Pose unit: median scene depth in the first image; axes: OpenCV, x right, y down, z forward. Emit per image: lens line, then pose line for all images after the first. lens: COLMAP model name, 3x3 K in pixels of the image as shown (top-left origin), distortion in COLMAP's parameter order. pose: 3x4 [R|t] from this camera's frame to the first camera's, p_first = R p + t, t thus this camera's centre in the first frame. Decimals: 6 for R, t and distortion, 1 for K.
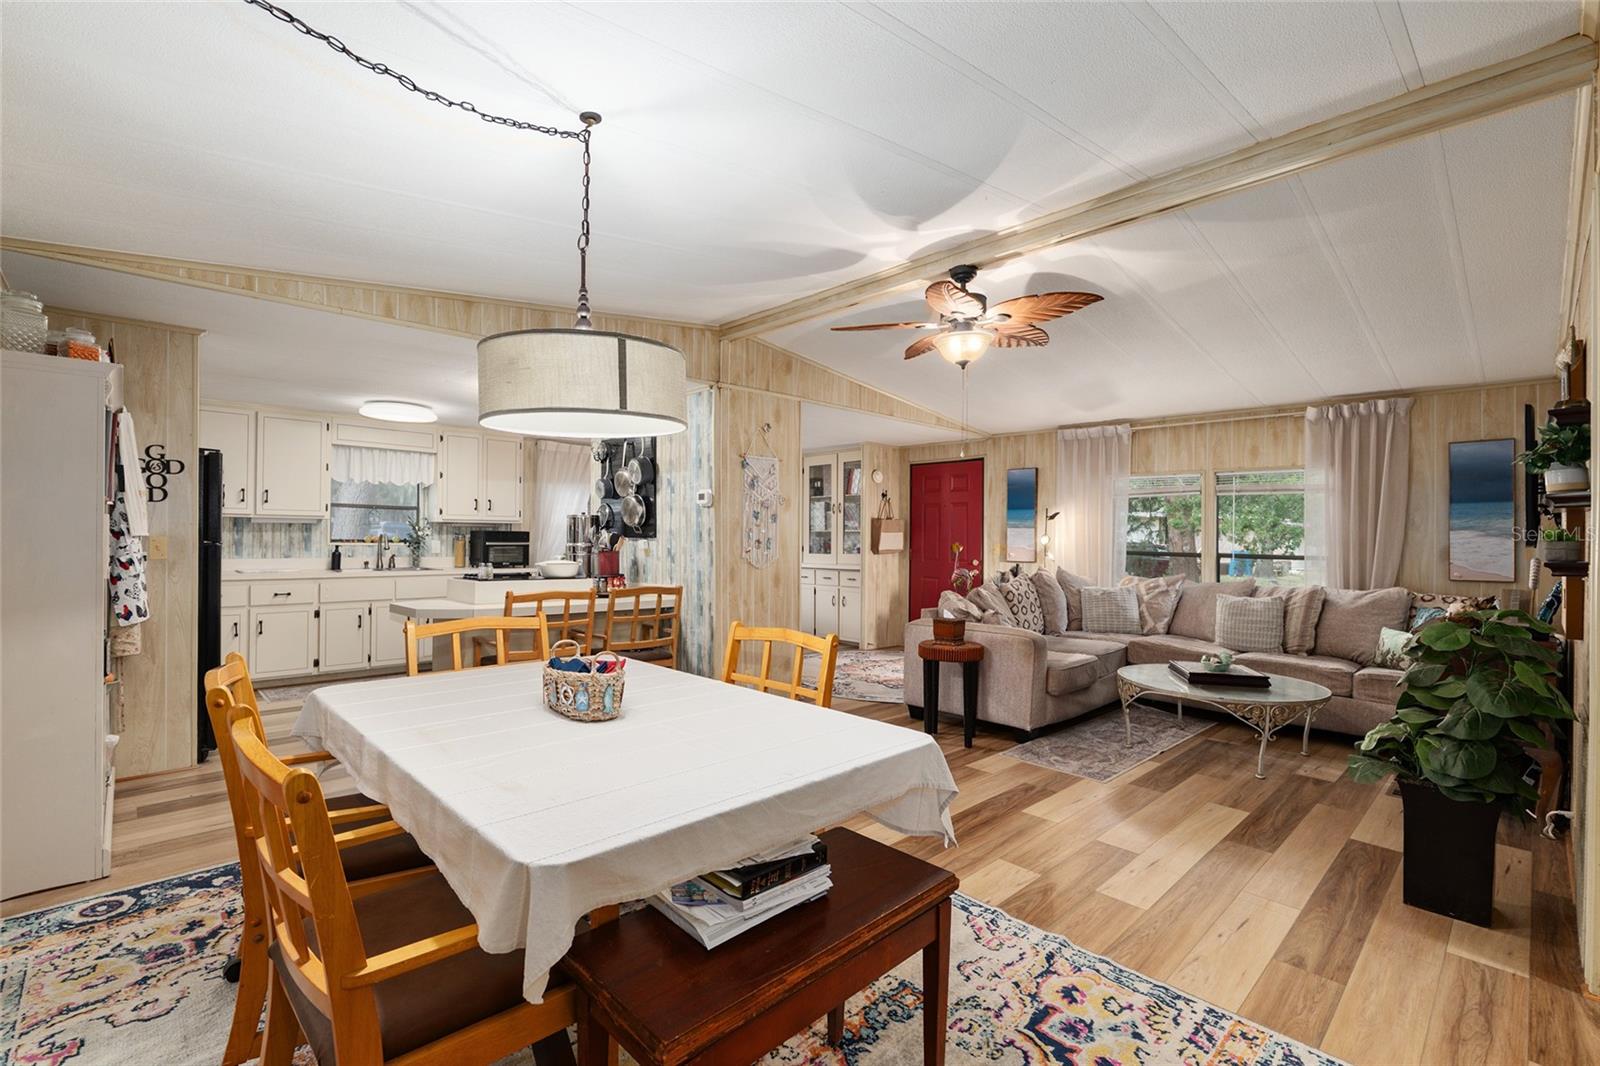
lens RADIAL K [[702.0, 0, 797.5], [0, 702.0, 533.7], [0, 0, 1]] dist [-0.004810, -0.000444]
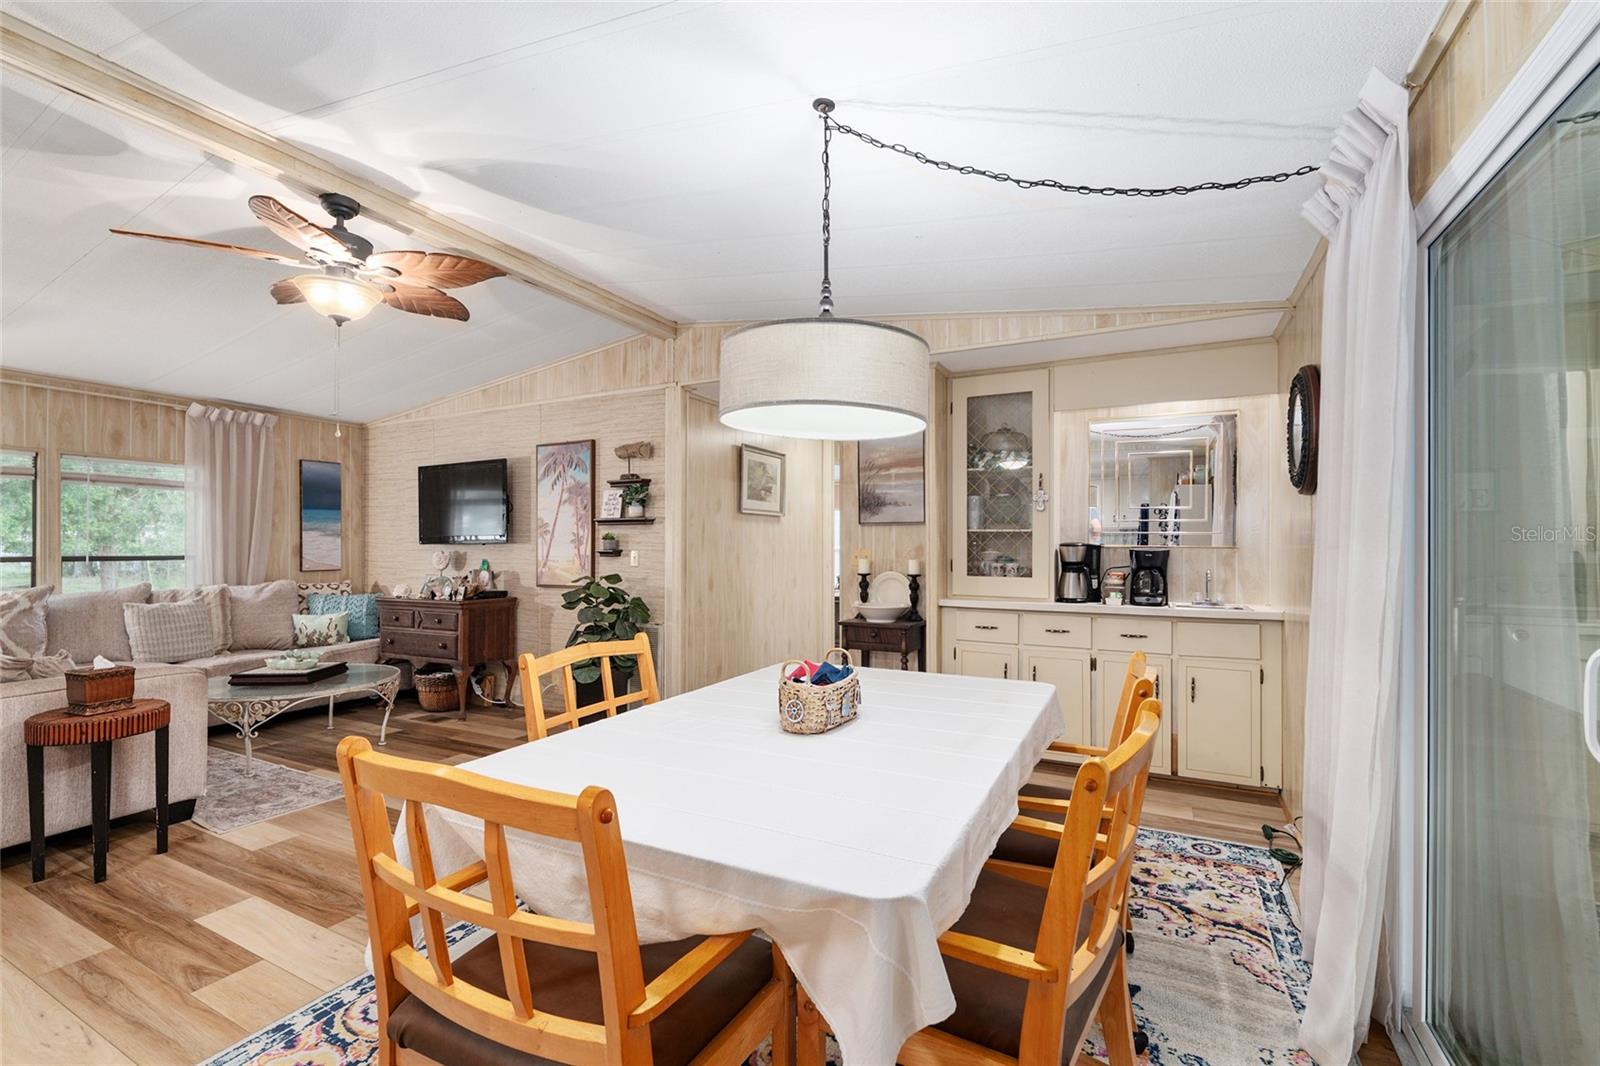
lens RADIAL K [[702.0, 0, 791.7], [0, 702.0, 539.8], [0, 0, 1]] dist [-0.004810, -0.000444]
pose [[-0.322135, -0.004285, 0.946684, -0.457767], [-0.007591, 0.999969, 0.001943, 0.001664], [-0.946663, -0.006561, -0.322158, 0.516883]]
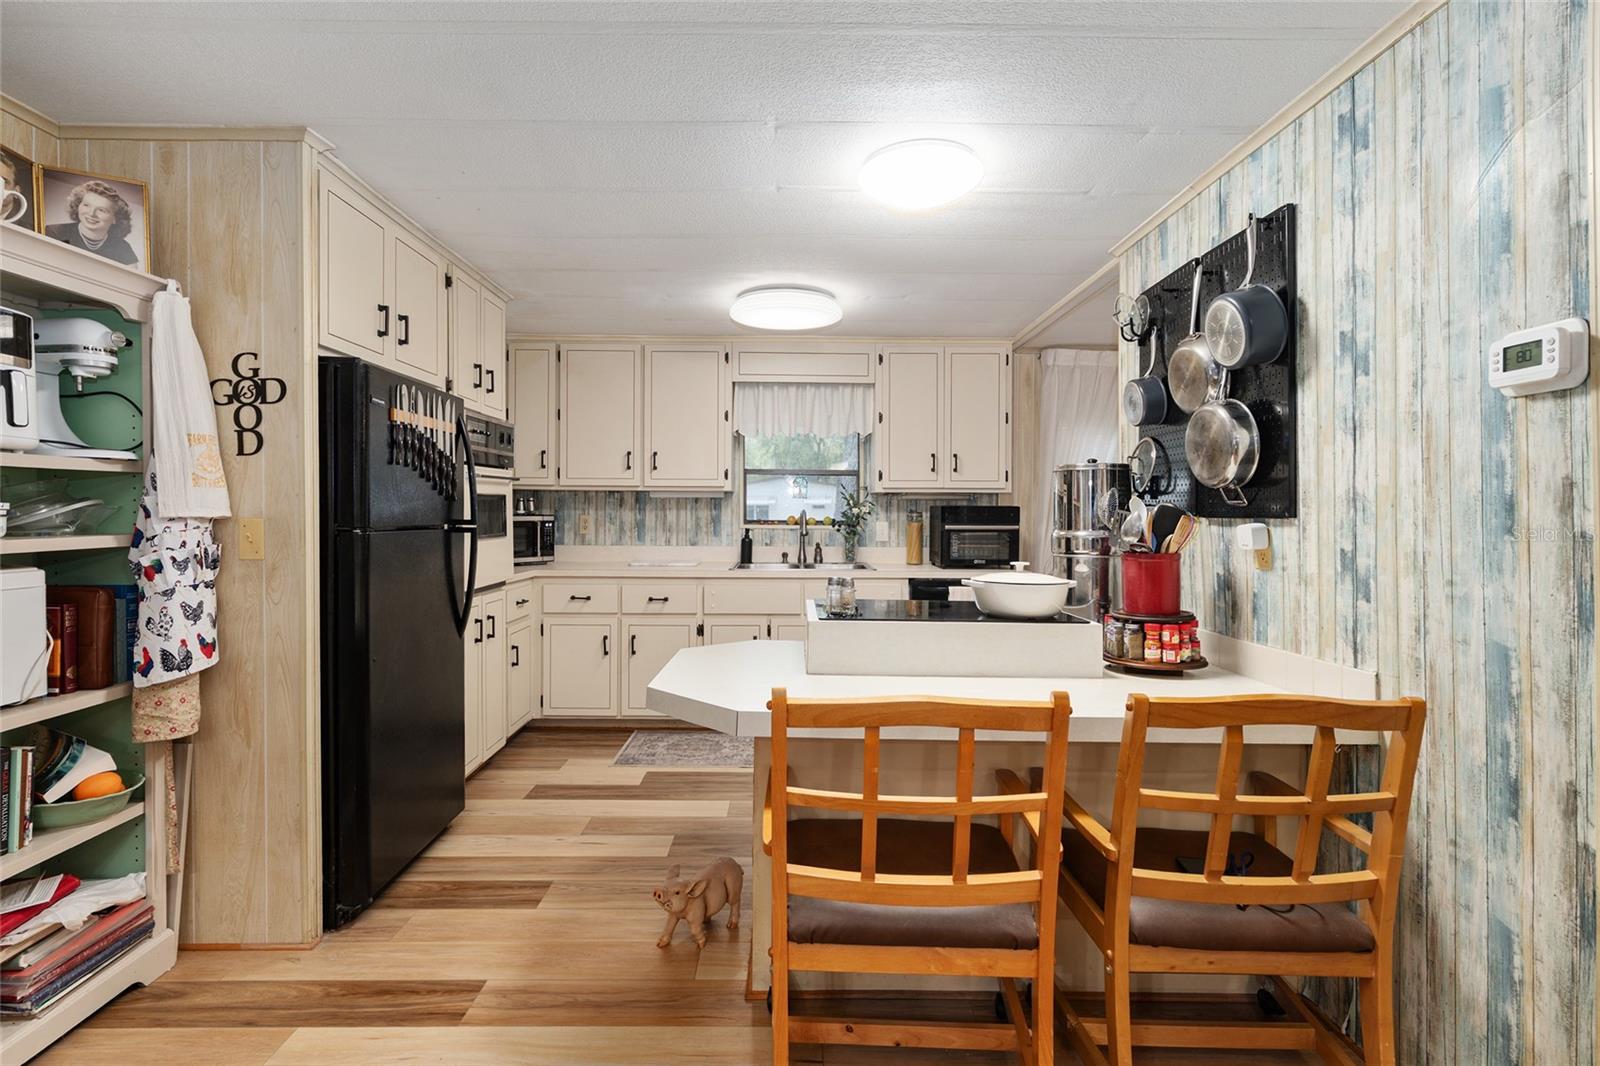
lens RADIAL K [[749.6, 0, 794.1], [0, 749.6, 518.6], [0, 0, 1]] dist [0.010569, -0.006219]
pose [[0.726467, 0.000106, -0.687202, -0.131387], [0.006722, 0.999951, 0.007260, 0.001790], [0.687169, -0.009894, 0.726430, 0.583801]]
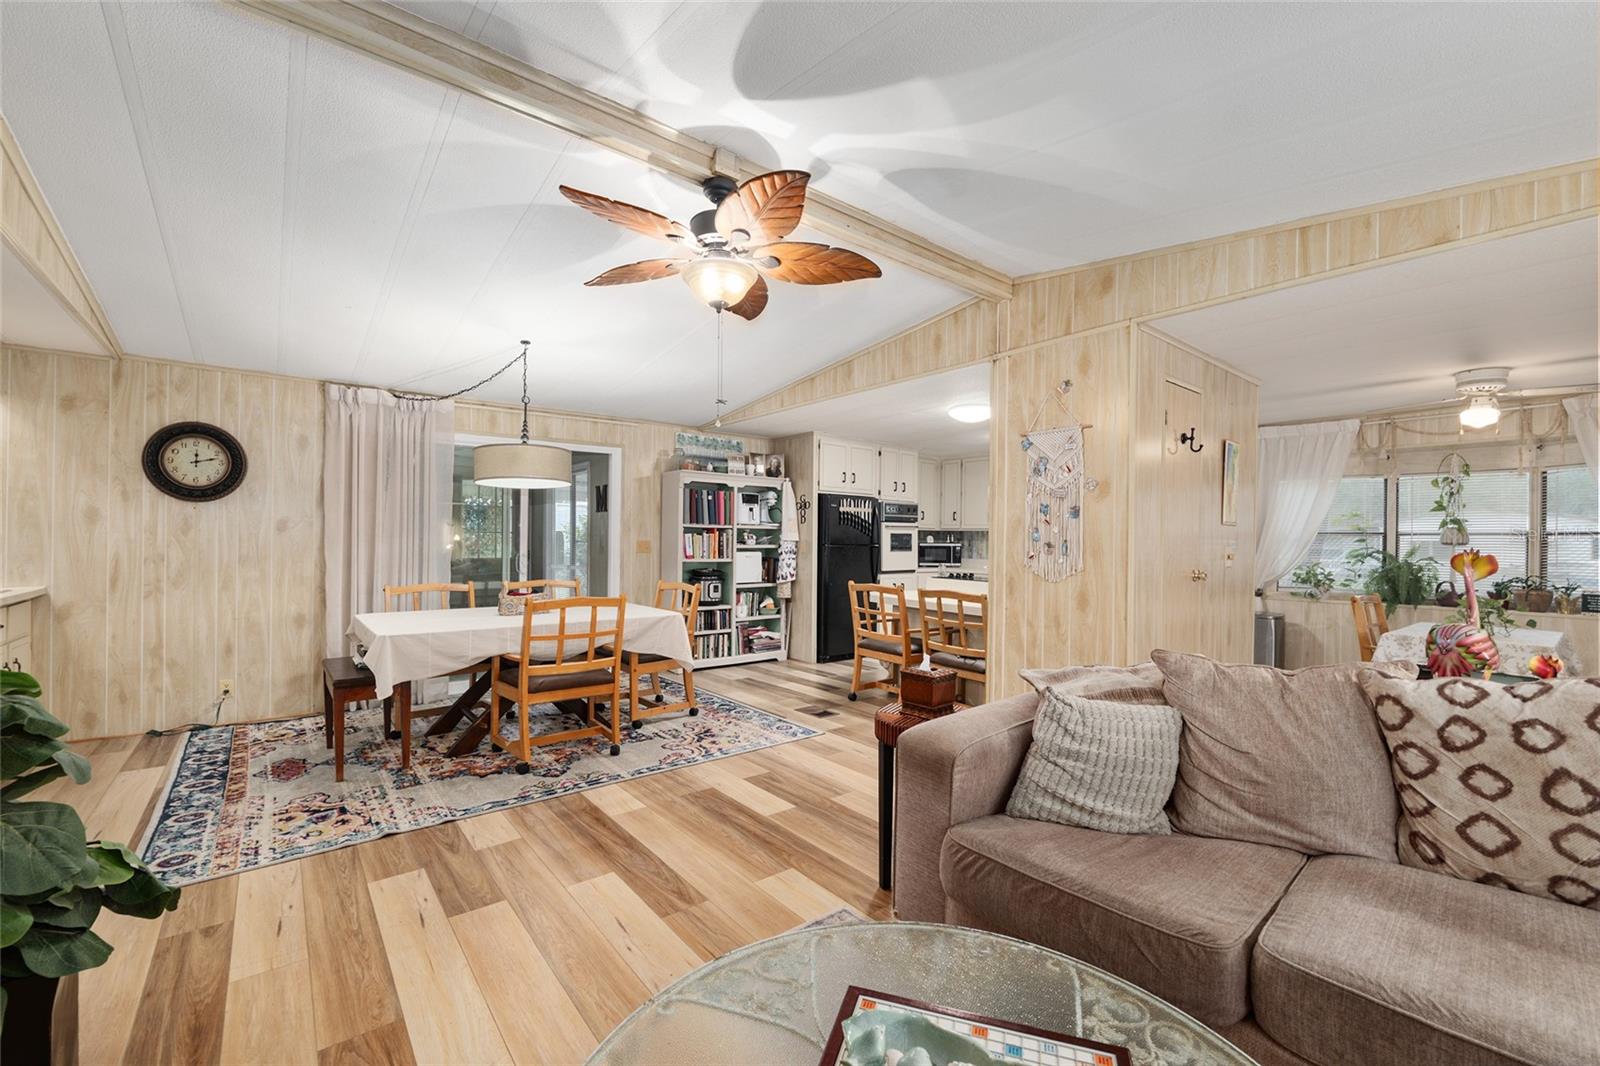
lens RADIAL K [[666.4, 0, 801.8], [0, 666.4, 541.8], [0, 0, 1]] dist [-0.011921, 0.000059]
pose [[-0.083914, -0.010045, -0.996422, 0.646967], [-0.006860, 0.999931, -0.009502, 0.015967], [0.996449, 0.006038, -0.083977, 0.780249]]
